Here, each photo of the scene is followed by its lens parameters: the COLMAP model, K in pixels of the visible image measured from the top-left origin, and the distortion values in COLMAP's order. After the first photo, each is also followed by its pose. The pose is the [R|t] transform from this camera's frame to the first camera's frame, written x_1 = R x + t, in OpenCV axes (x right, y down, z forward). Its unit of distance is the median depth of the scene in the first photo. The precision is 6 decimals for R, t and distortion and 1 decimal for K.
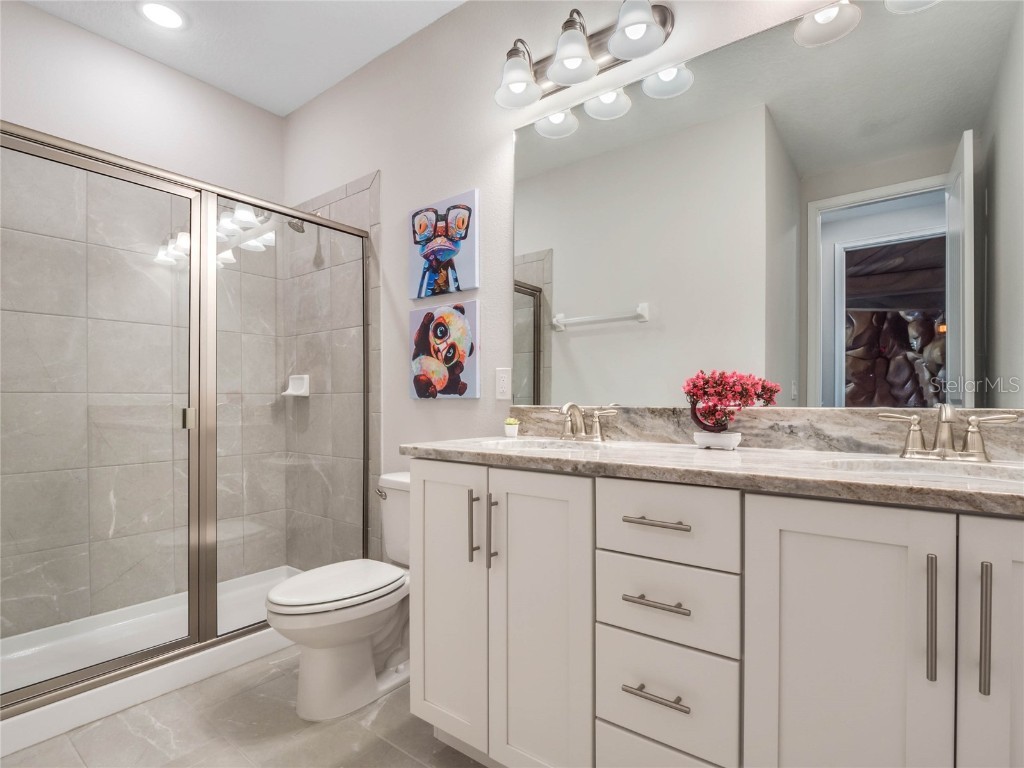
lens RADIAL K [[523.3, 0, 510.5], [0, 523.3, 400.8], [0, 0, 1]] dist [0.000260, 0.000125]
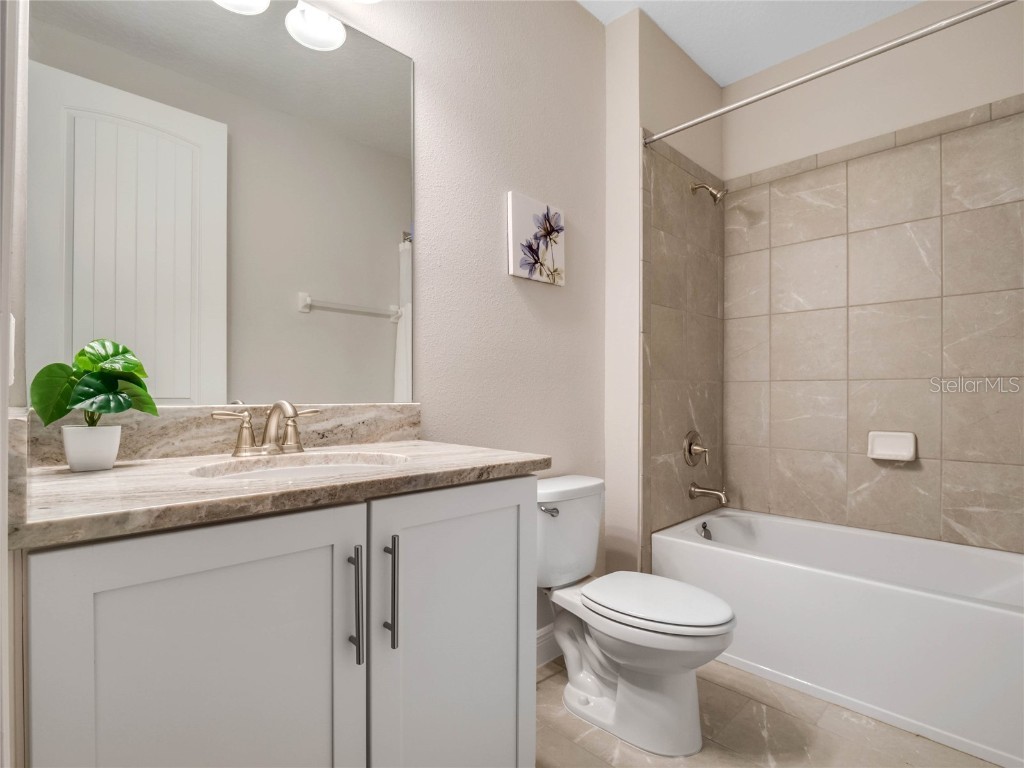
lens RADIAL K [[523.3, 0, 510.5], [0, 523.3, 400.8], [0, 0, 1]] dist [0.000260, 0.000125]
pose [[0.138942, -0.005642, 0.990284, -0.136769], [-0.003830, 0.999973, 0.006234, -0.001353], [-0.990293, -0.004659, 0.138917, 0.391113]]
